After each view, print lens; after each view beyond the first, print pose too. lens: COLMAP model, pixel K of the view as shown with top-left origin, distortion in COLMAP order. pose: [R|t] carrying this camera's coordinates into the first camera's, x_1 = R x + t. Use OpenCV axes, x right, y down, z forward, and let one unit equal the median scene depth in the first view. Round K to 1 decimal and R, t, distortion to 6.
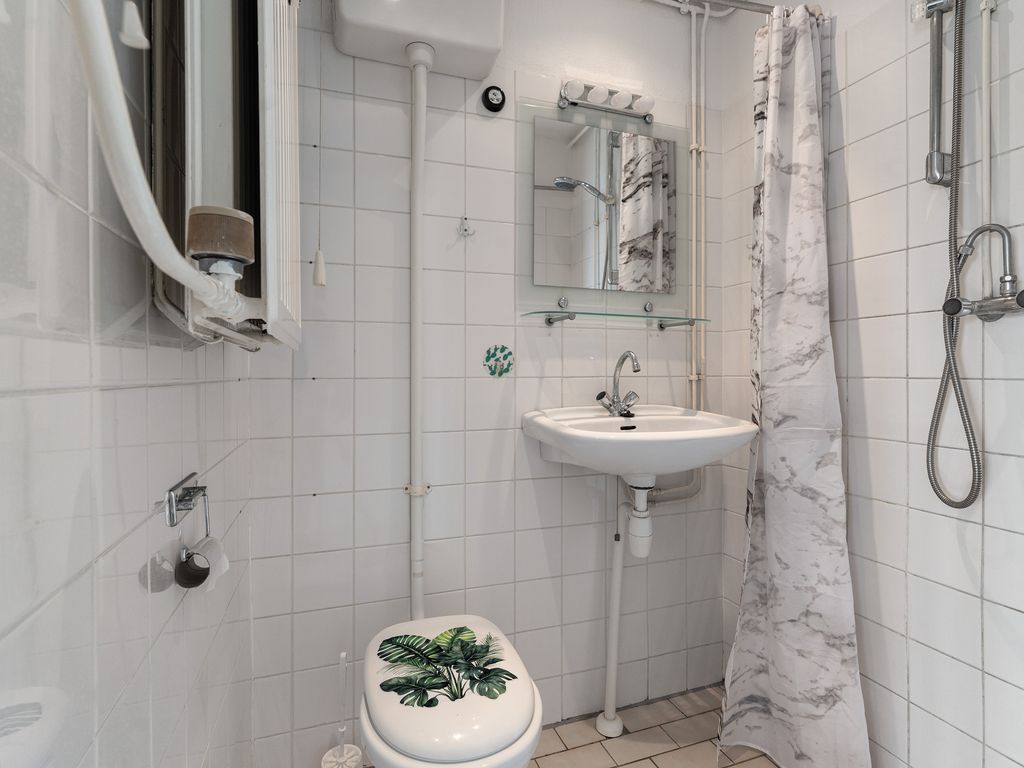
lens RADIAL K [[519.6, 0, 522.3], [0, 519.6, 374.1], [0, 0, 1]] dist [-0.004407, 0.001632]
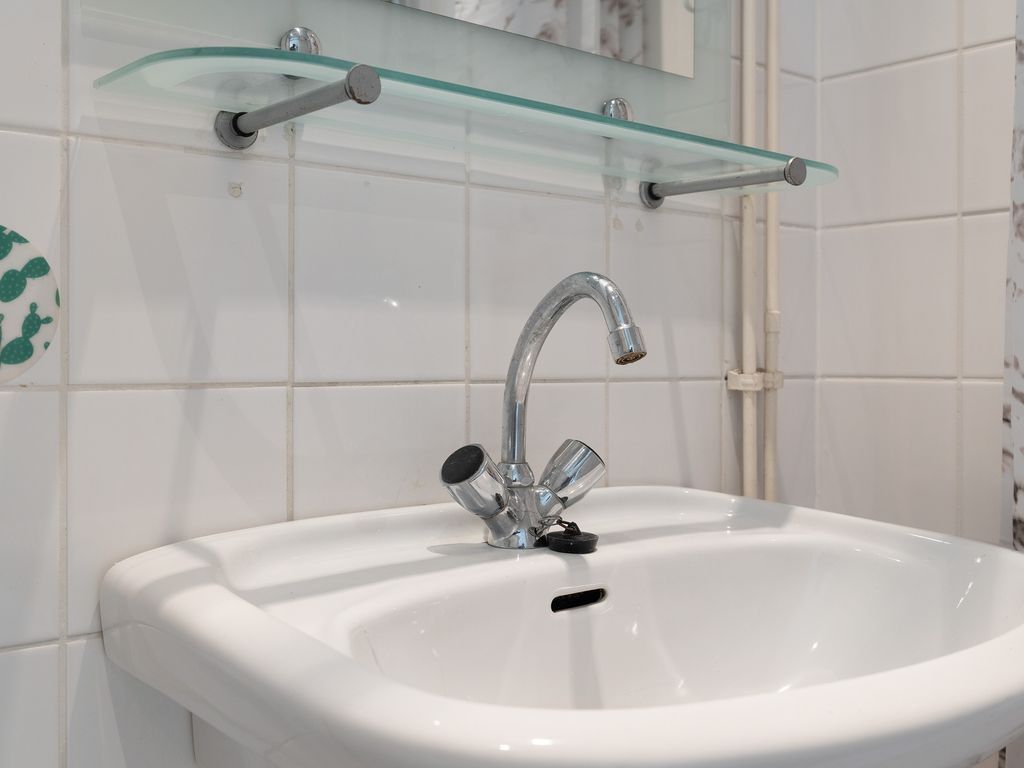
lens RADIAL K [[1093.3, 0, 490.6], [0, 1093.3, 361.8], [0, 0, 1]] dist [-0.001734, 0.000000]
pose [[0.941239, 0.004511, 0.337711, -0.001295], [-0.003755, 0.999989, -0.002893, -0.002589], [-0.337721, 0.001455, 0.941245, 0.546362]]
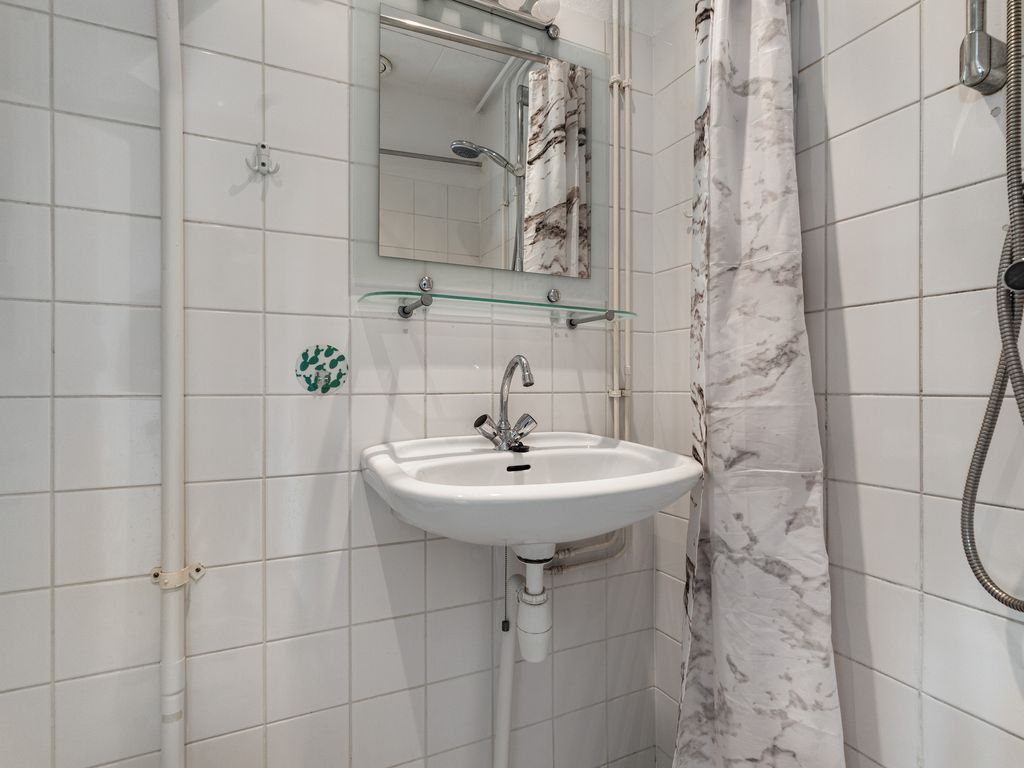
lens RADIAL K [[519.6, 0, 525.8], [0, 519.6, 386.8], [0, 0, 1]] dist [-0.004407, 0.001632]
pose [[0.993537, 0.000007, 0.113504, 0.135160], [0.000456, 0.999992, -0.004048, -0.000400], [-0.113503, 0.004073, 0.993529, 0.319765]]
